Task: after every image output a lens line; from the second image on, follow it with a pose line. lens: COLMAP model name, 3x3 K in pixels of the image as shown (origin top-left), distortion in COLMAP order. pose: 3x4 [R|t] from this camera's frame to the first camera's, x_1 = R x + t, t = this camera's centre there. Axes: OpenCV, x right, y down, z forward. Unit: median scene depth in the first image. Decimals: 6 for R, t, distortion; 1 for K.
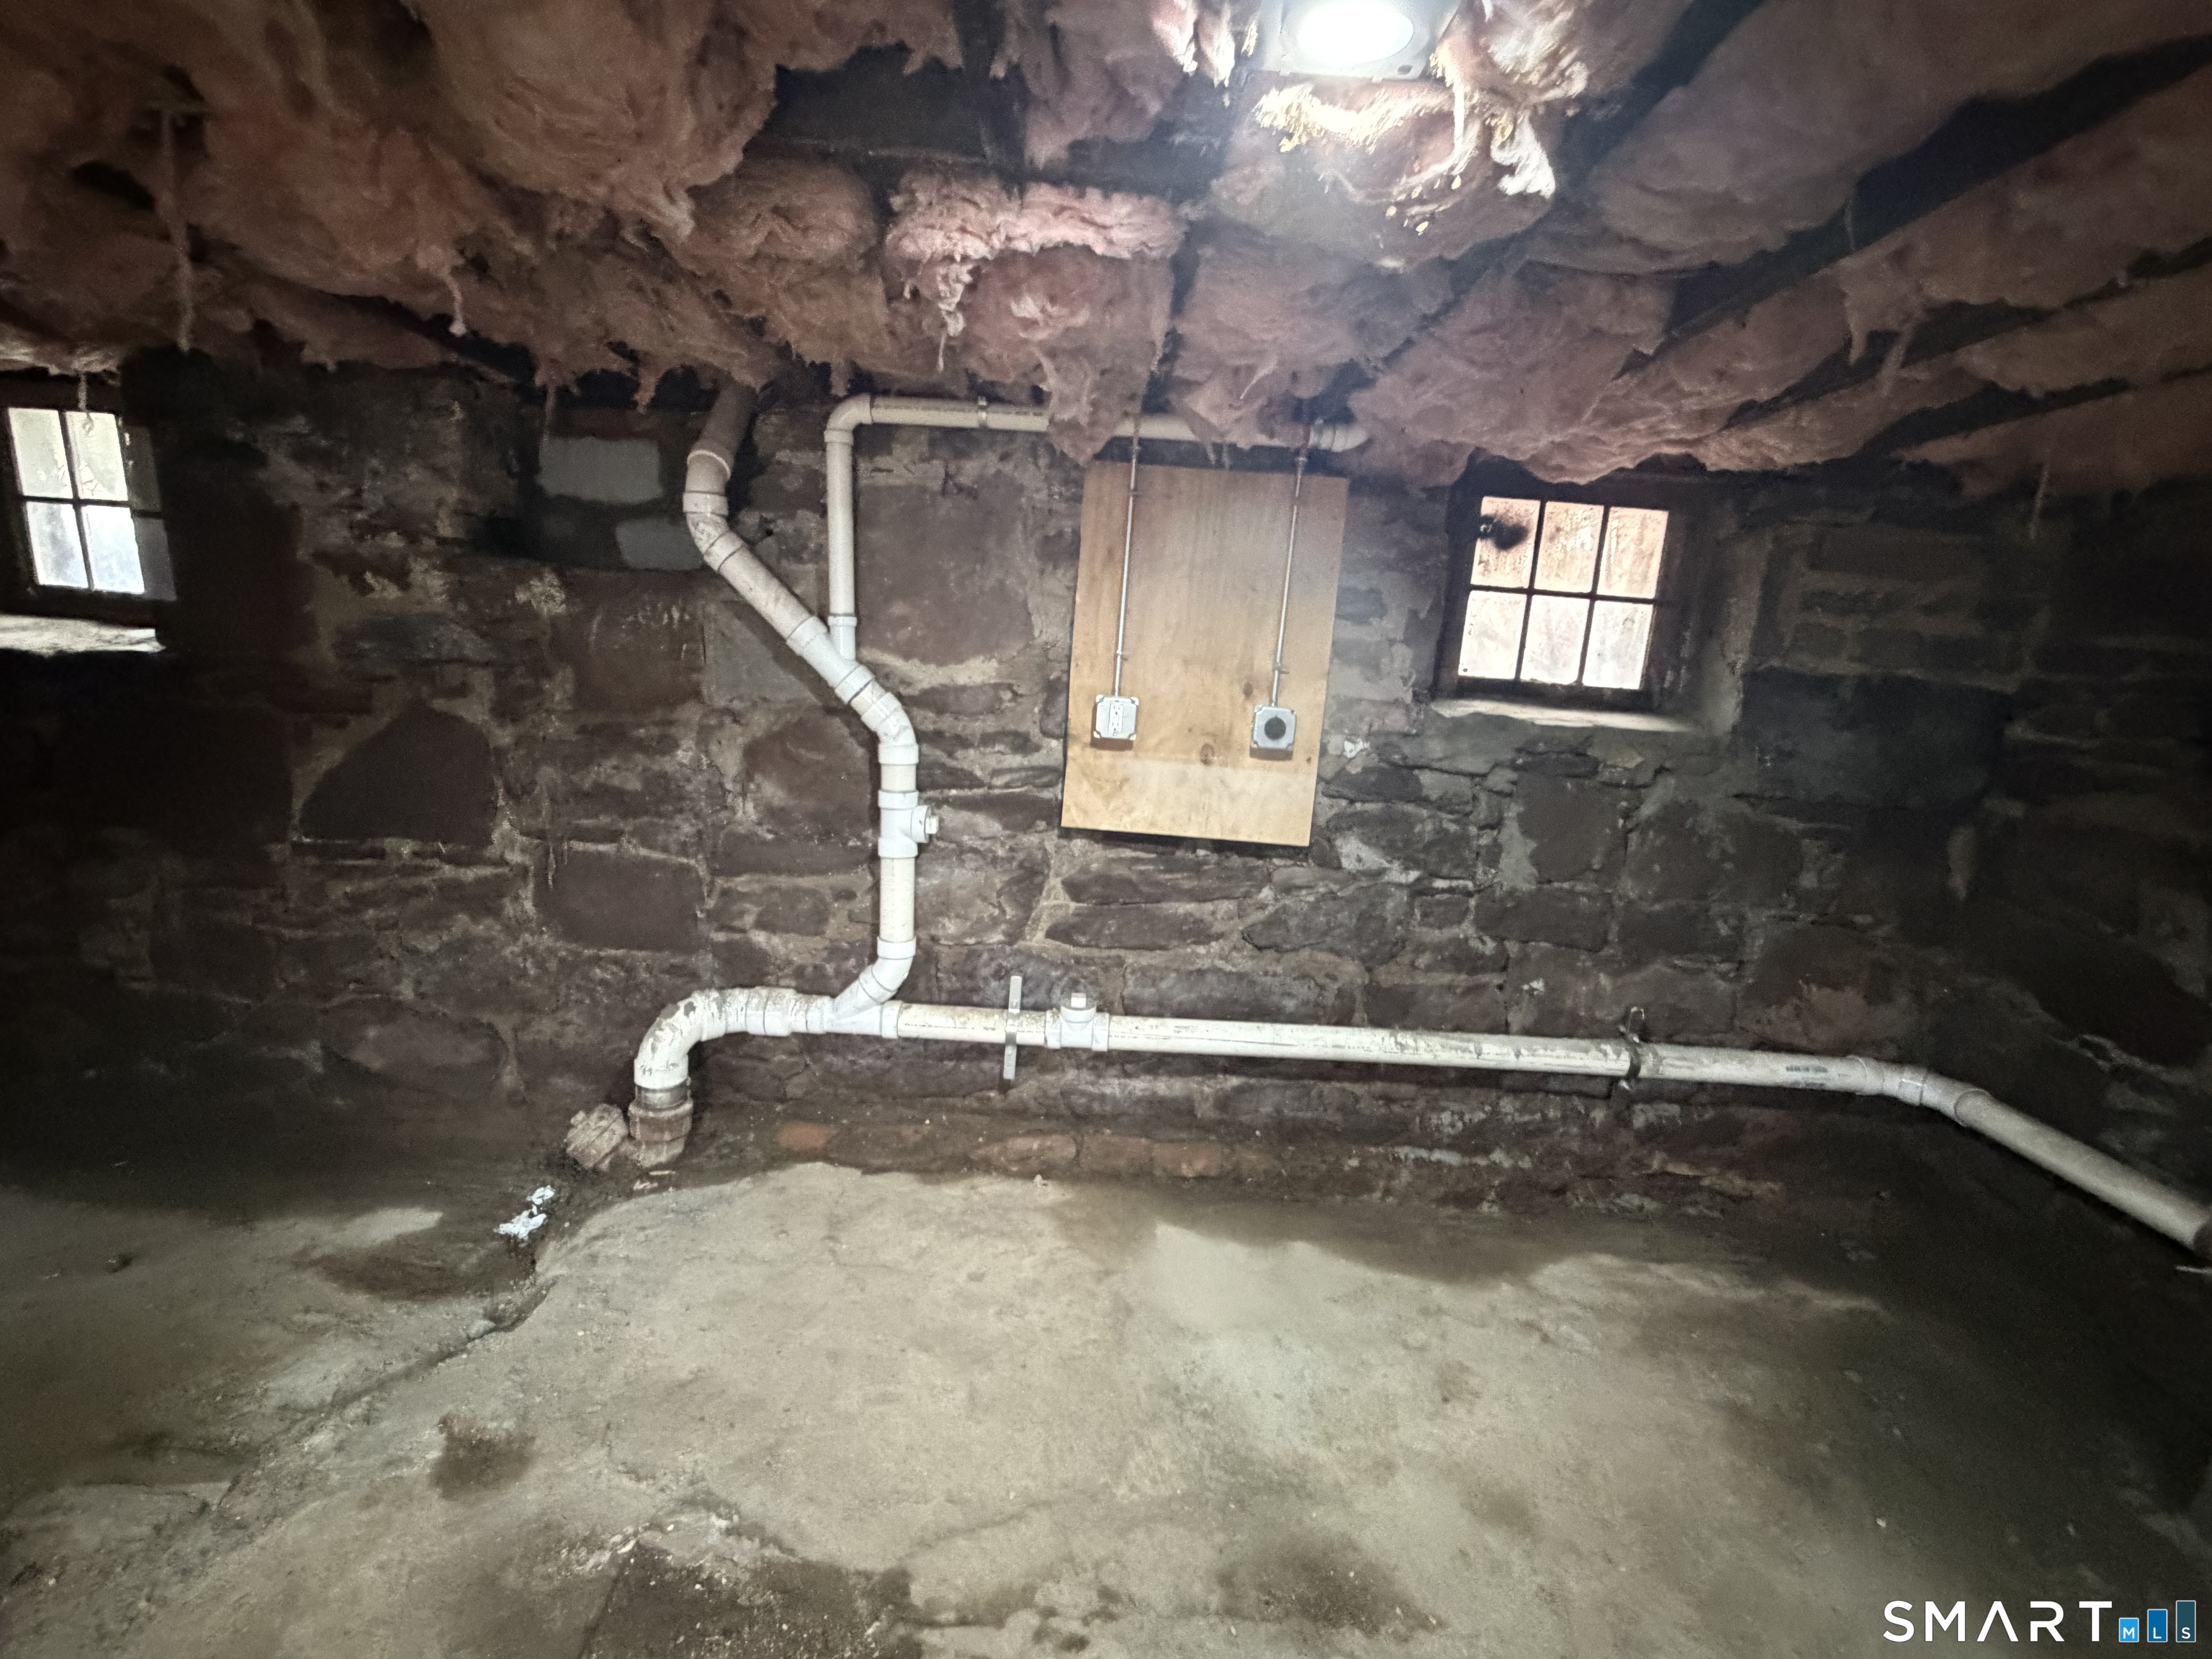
lens RADIAL K [[959.8, 0, 1103.5], [0, 959.8, 827.9], [0, 0, 1]] dist [-0.003525, -0.000088]
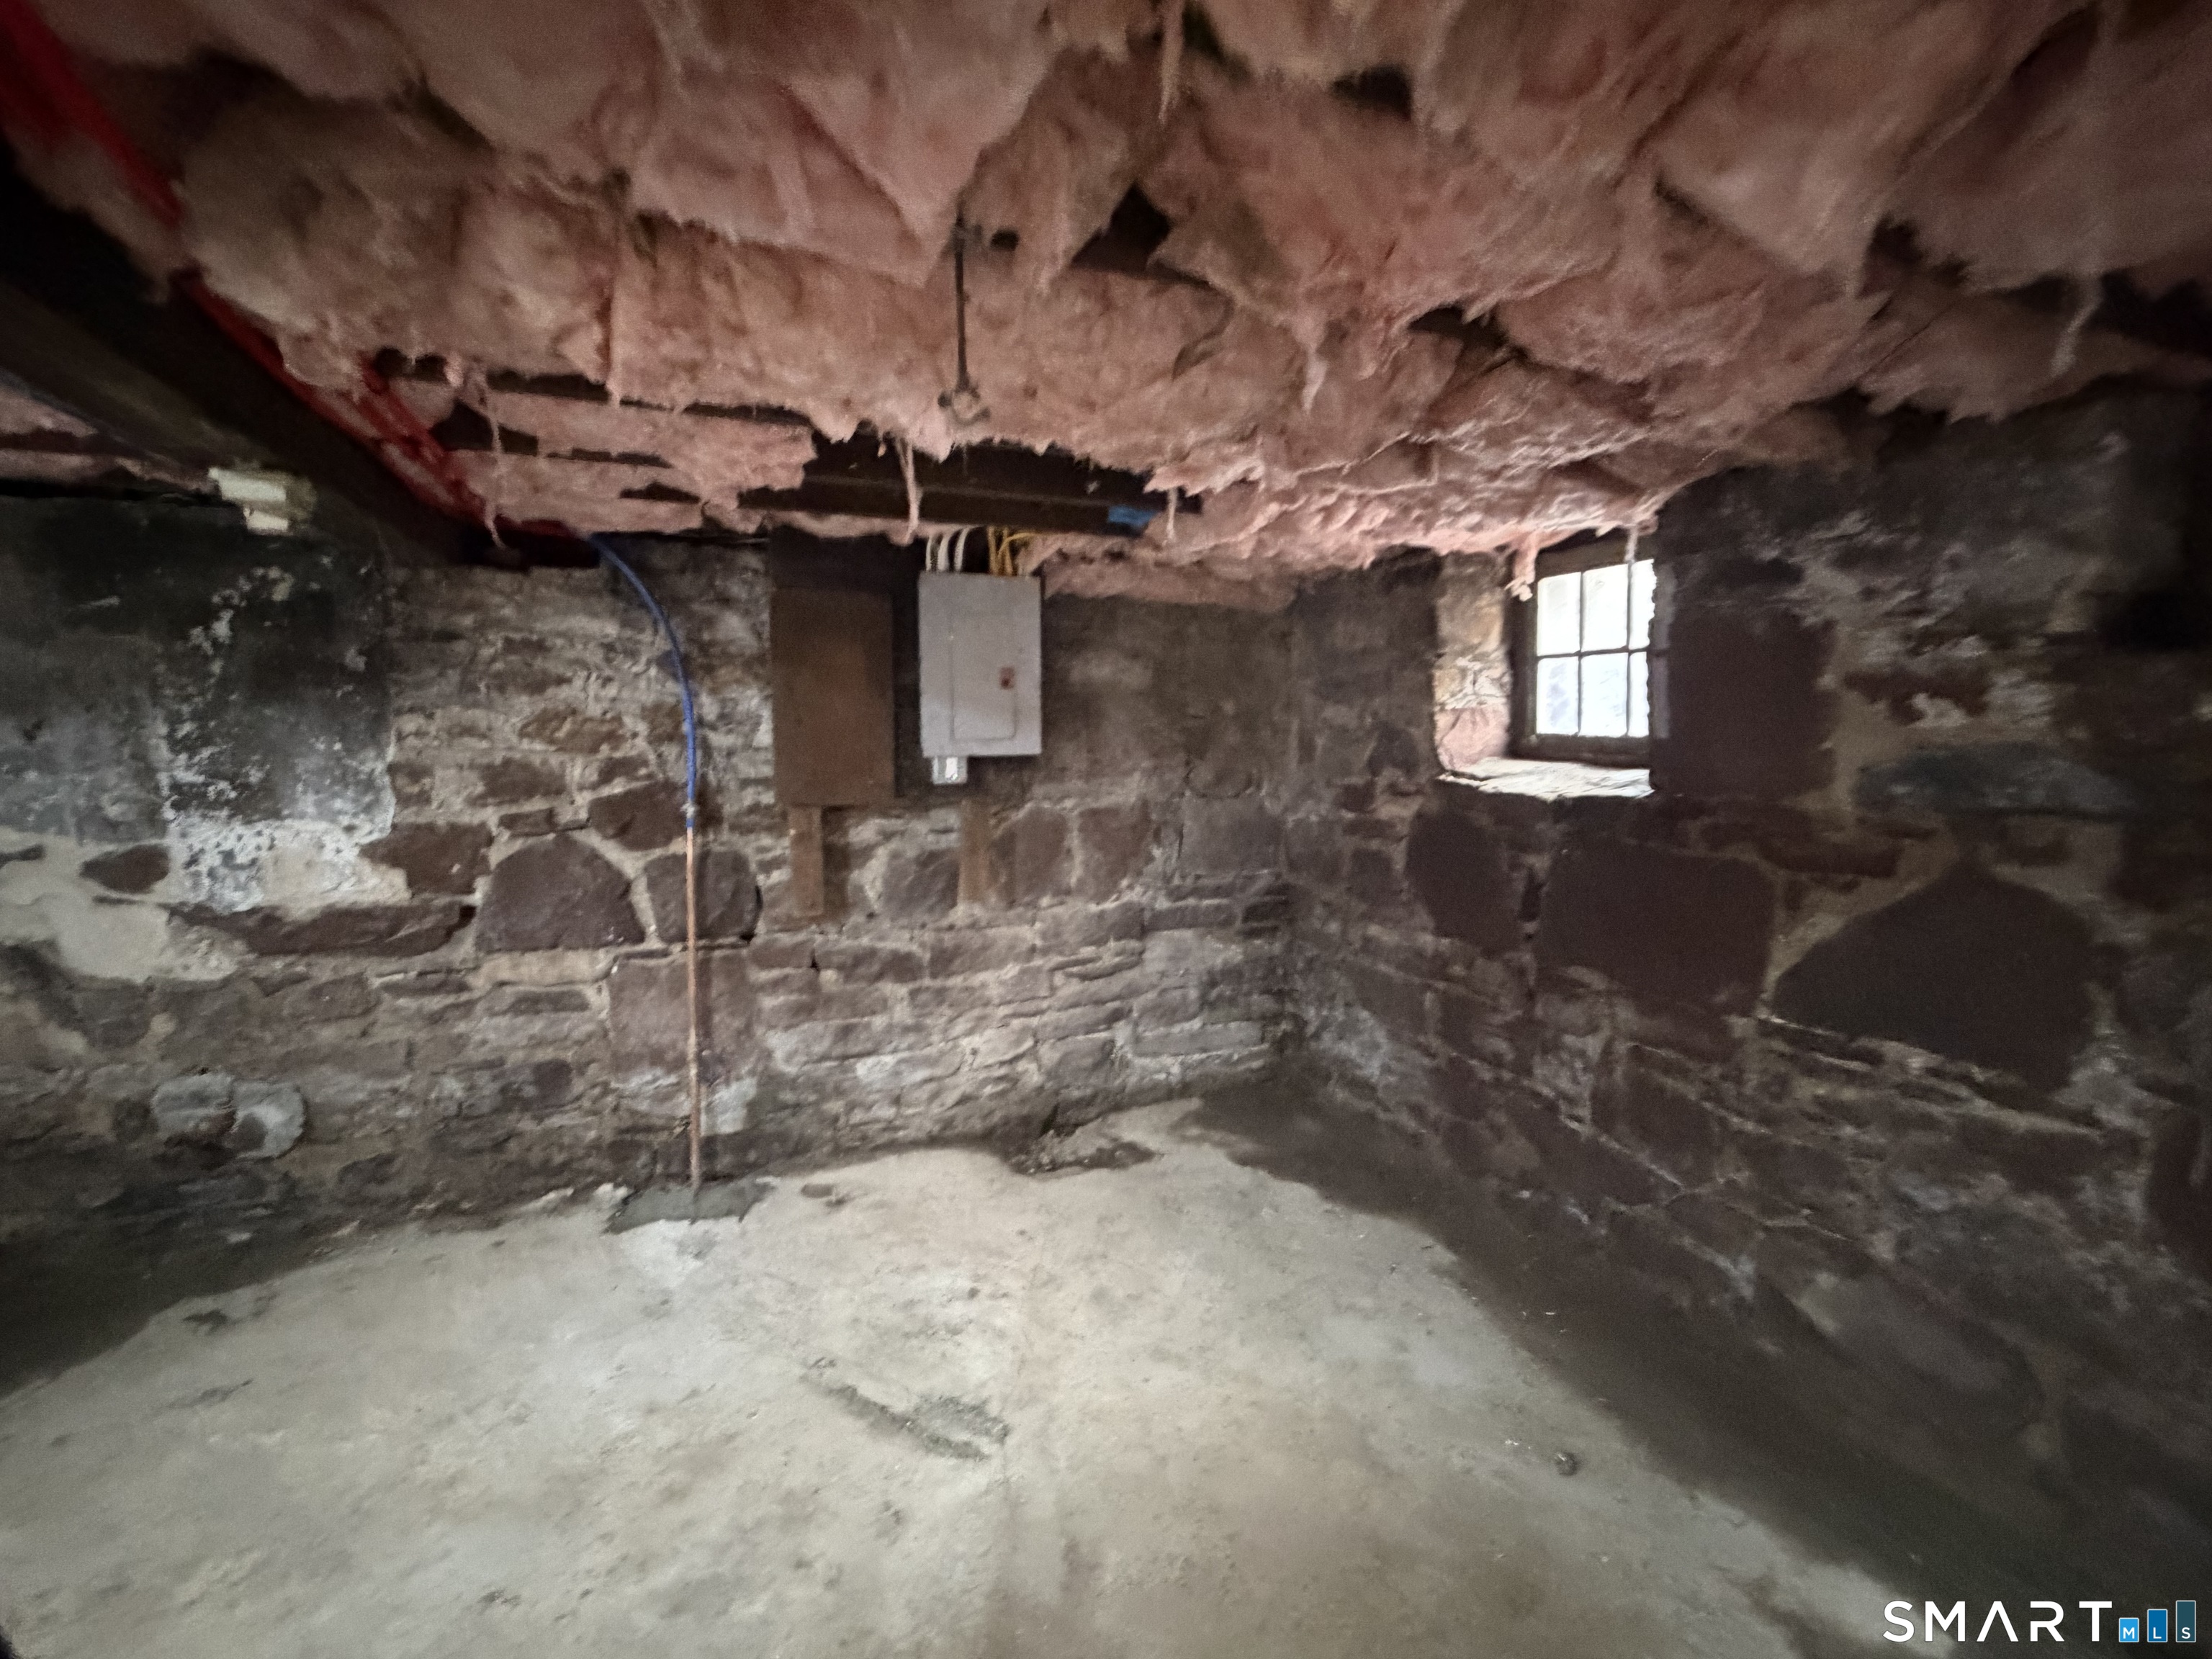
lens RADIAL K [[959.8, 0, 1098.9], [0, 959.8, 828.1], [0, 0, 1]] dist [-0.003525, -0.000088]
pose [[0.395444, 0.034019, -0.917860, -0.307715], [-0.134036, 0.990753, -0.021027, -0.055678], [0.908658, 0.131341, 0.396347, 0.115596]]
